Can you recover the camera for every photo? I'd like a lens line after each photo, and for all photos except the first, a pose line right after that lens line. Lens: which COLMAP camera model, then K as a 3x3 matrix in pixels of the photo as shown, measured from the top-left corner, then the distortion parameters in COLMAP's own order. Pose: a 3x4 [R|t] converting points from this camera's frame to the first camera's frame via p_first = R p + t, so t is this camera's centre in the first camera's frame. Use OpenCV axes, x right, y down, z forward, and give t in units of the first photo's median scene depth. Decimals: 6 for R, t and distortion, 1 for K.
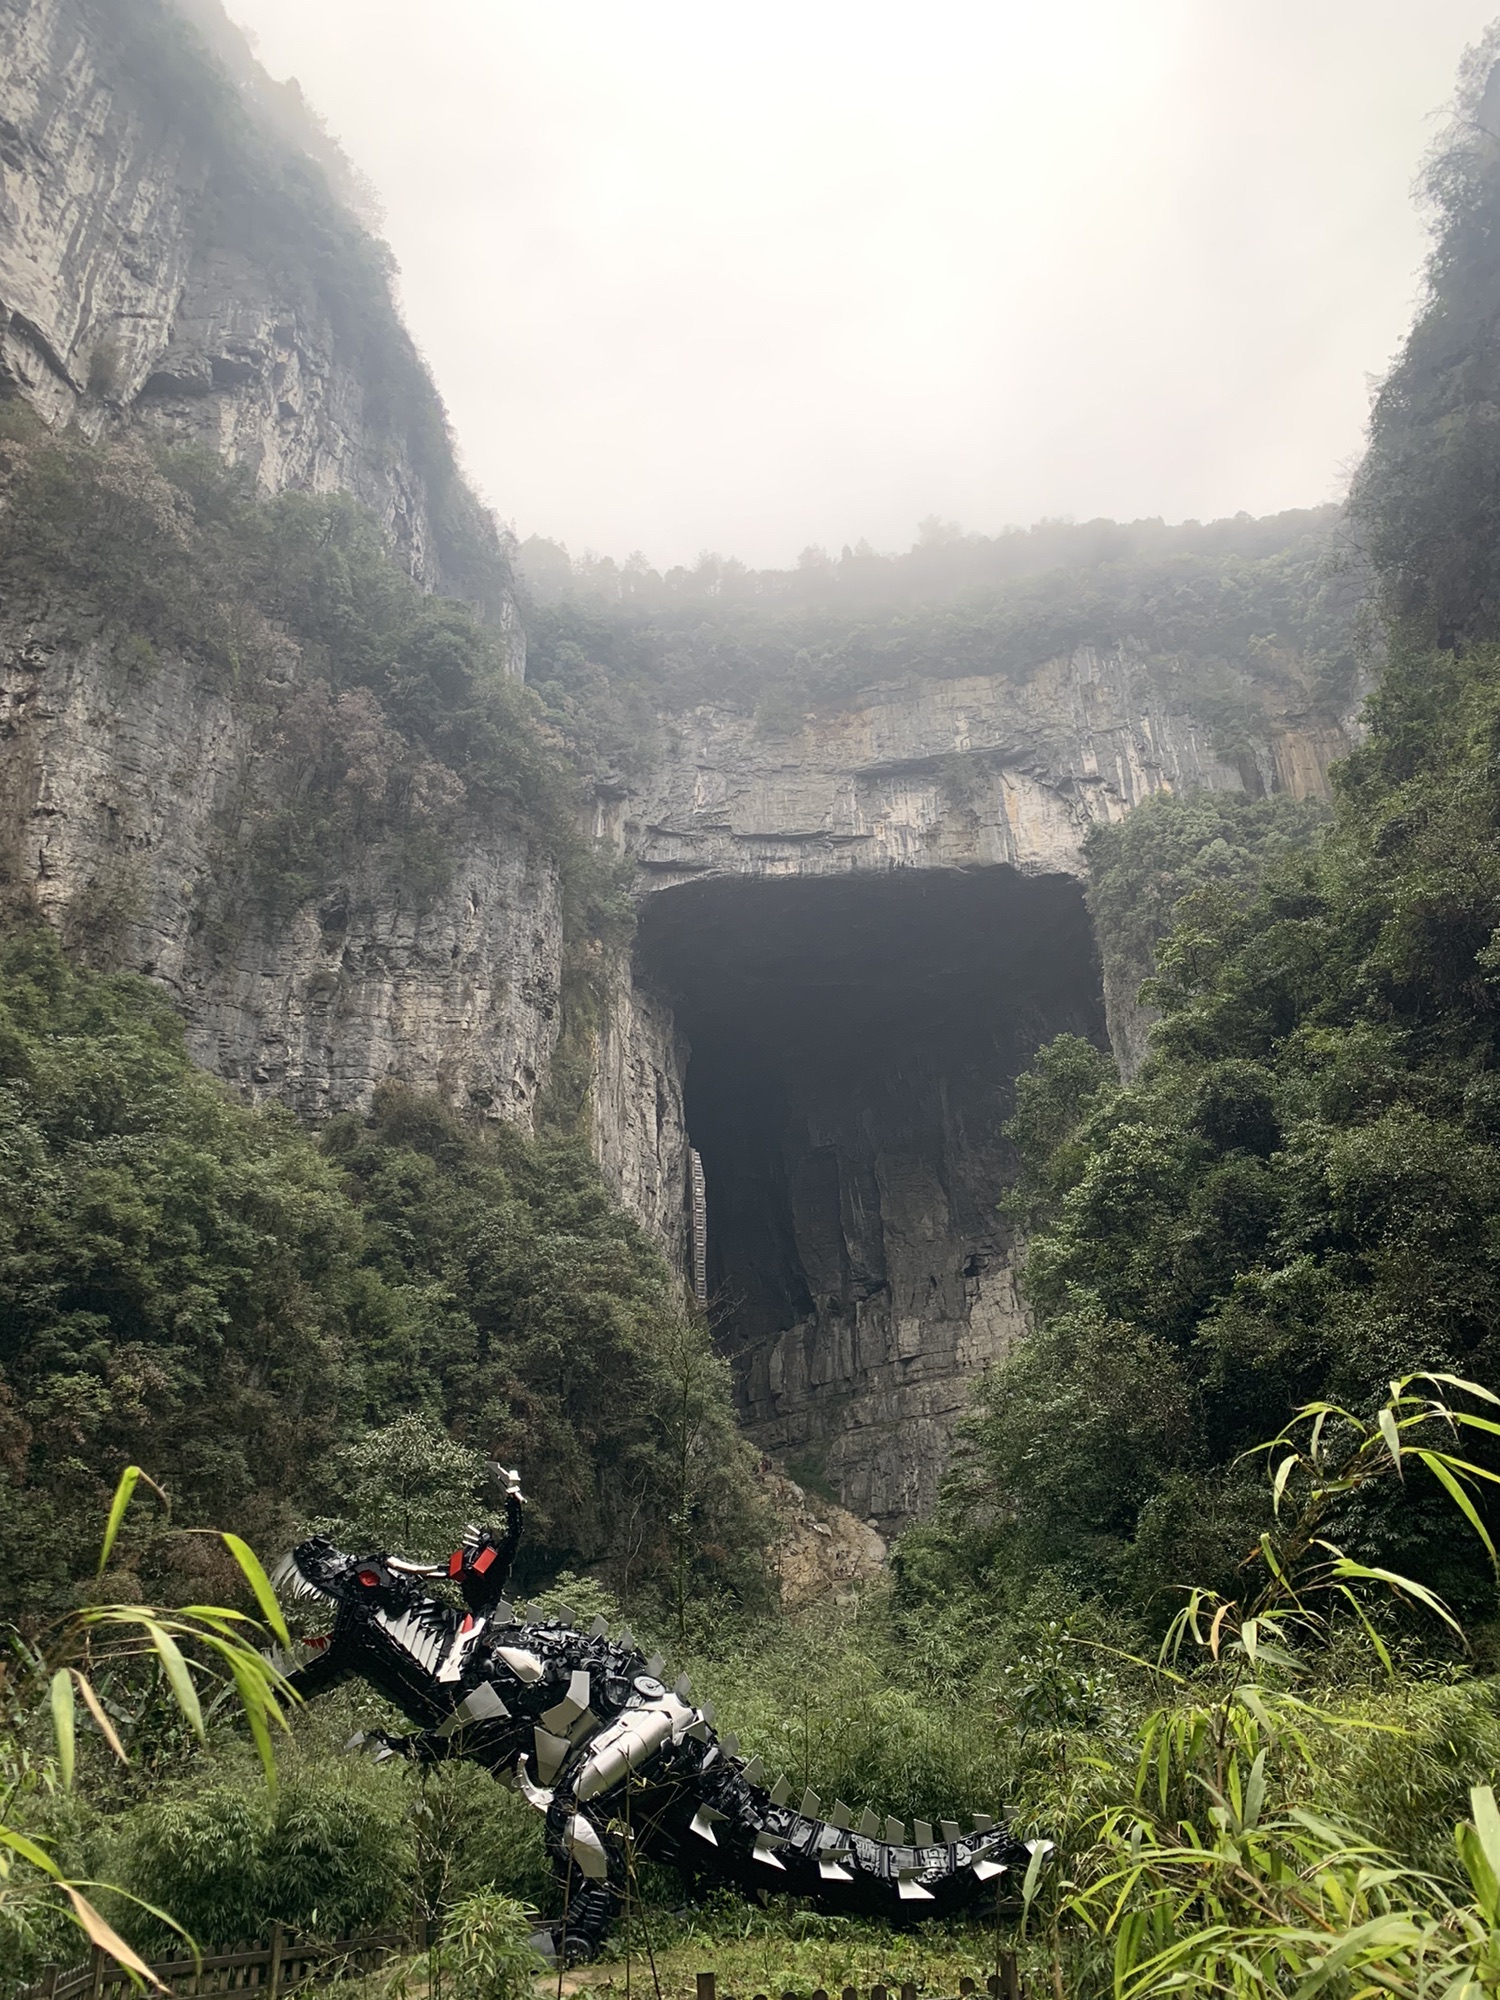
lens RADIAL K [[1546.3, 0, 750.8], [0, 1546.3, 989.1], [0, 0, 1]] dist [0.064648, -0.043016]
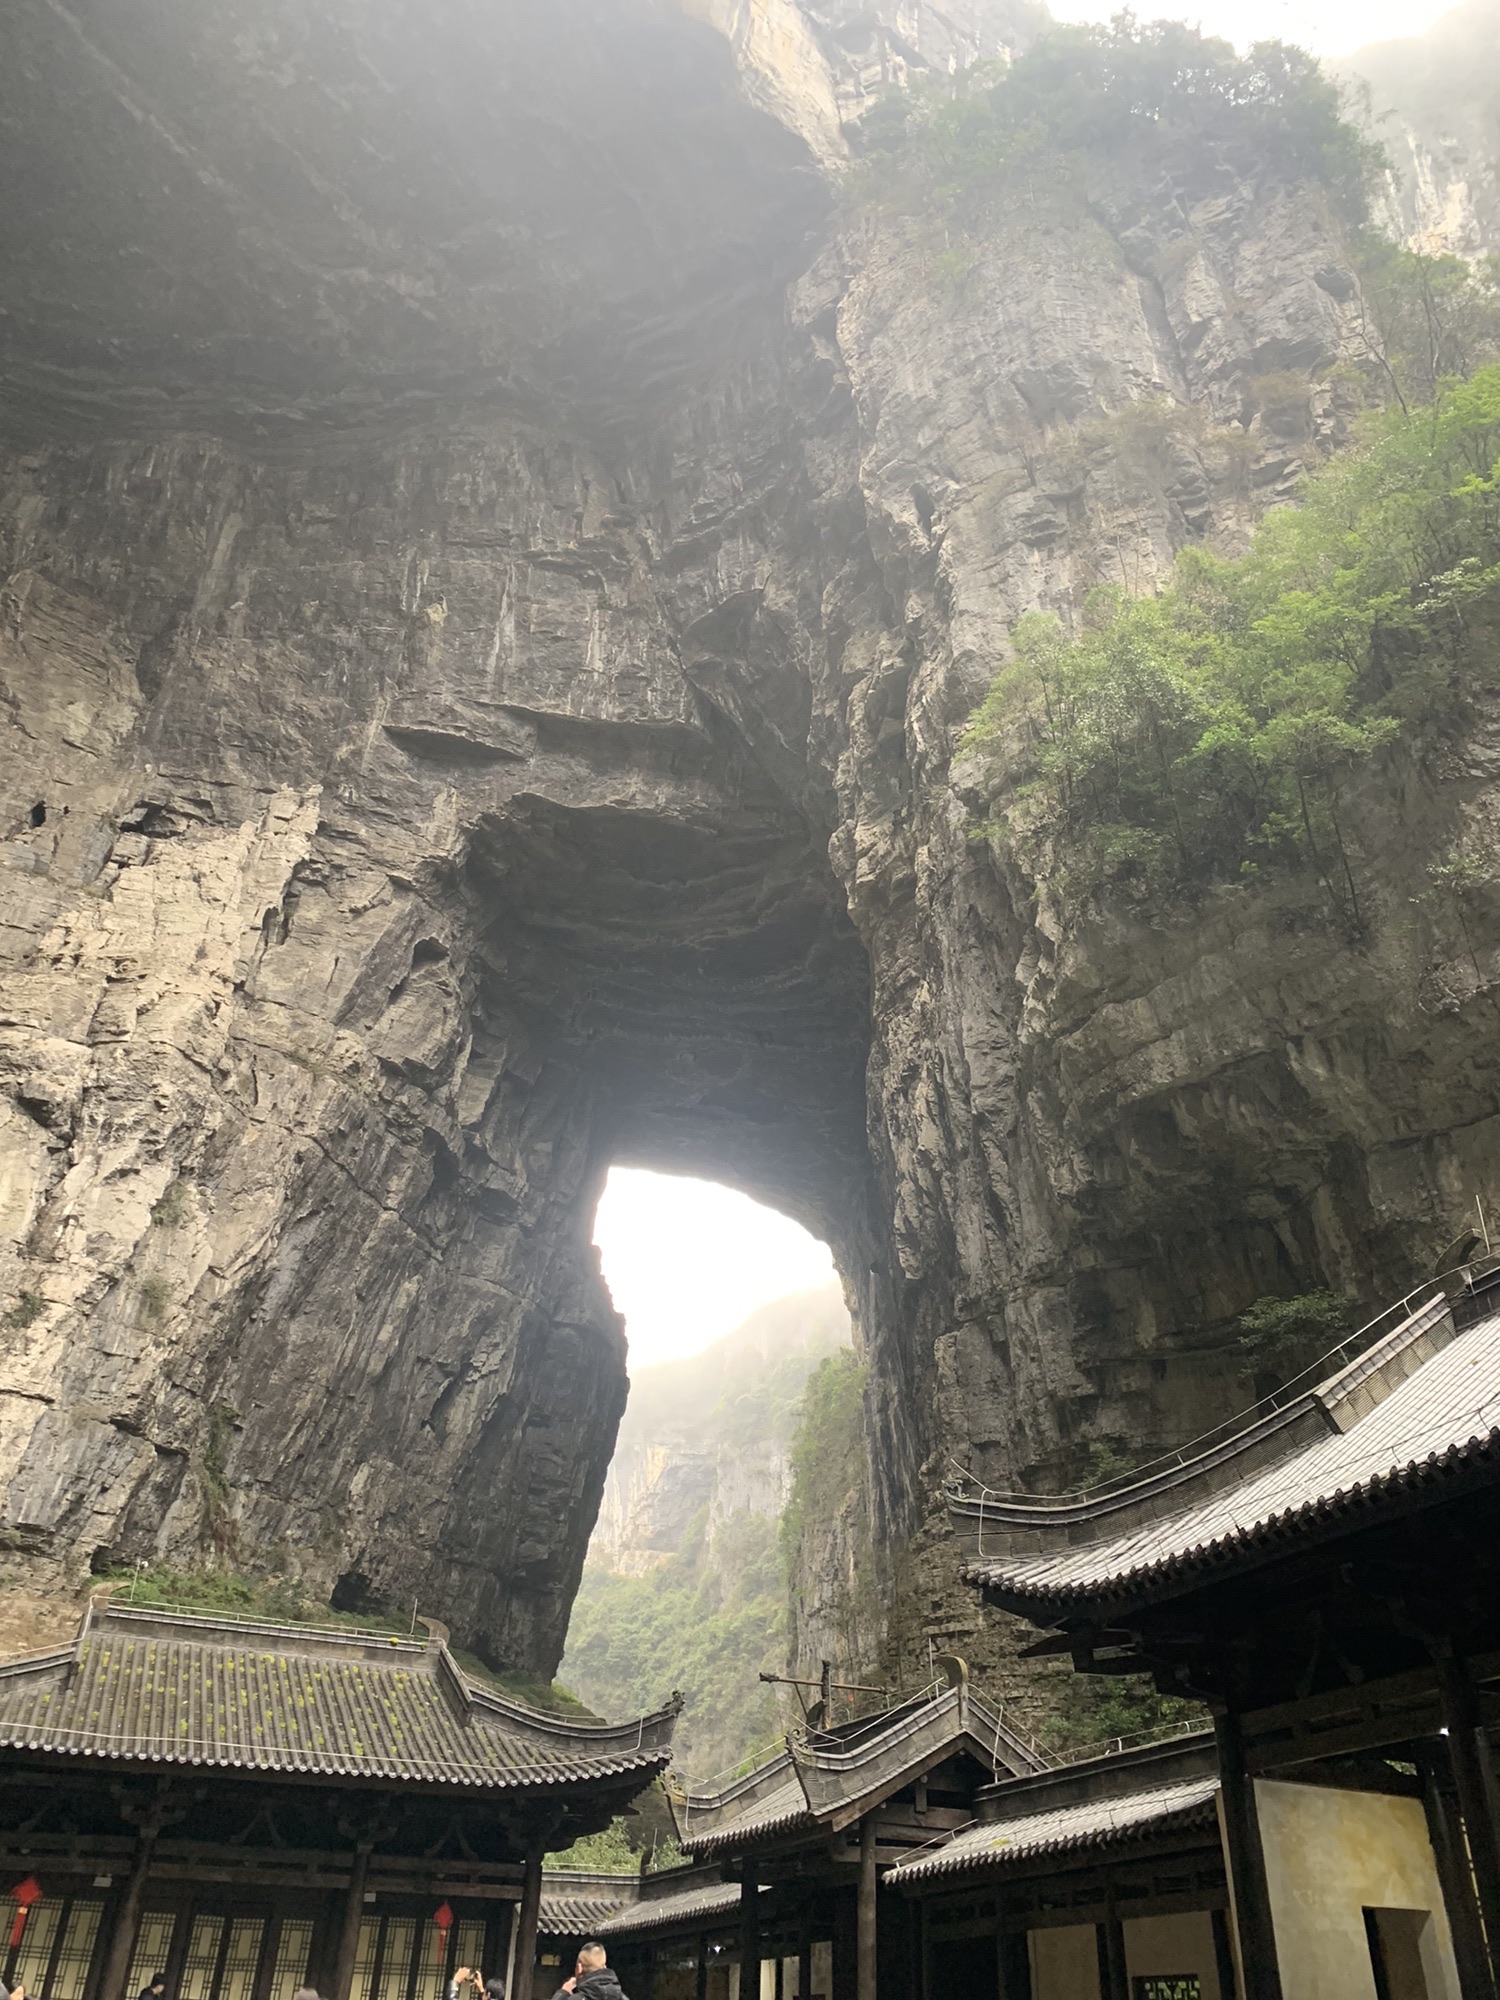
lens RADIAL K [[1546.3, 0, 760.9], [0, 1546.3, 995.3], [0, 0, 1]] dist [0.064648, -0.043016]
pose [[0.690628, 0.470783, 0.548995, 0.043080], [-0.396666, 0.881322, -0.256764, 0.297996], [-0.604722, -0.040440, 0.795410, 0.575149]]
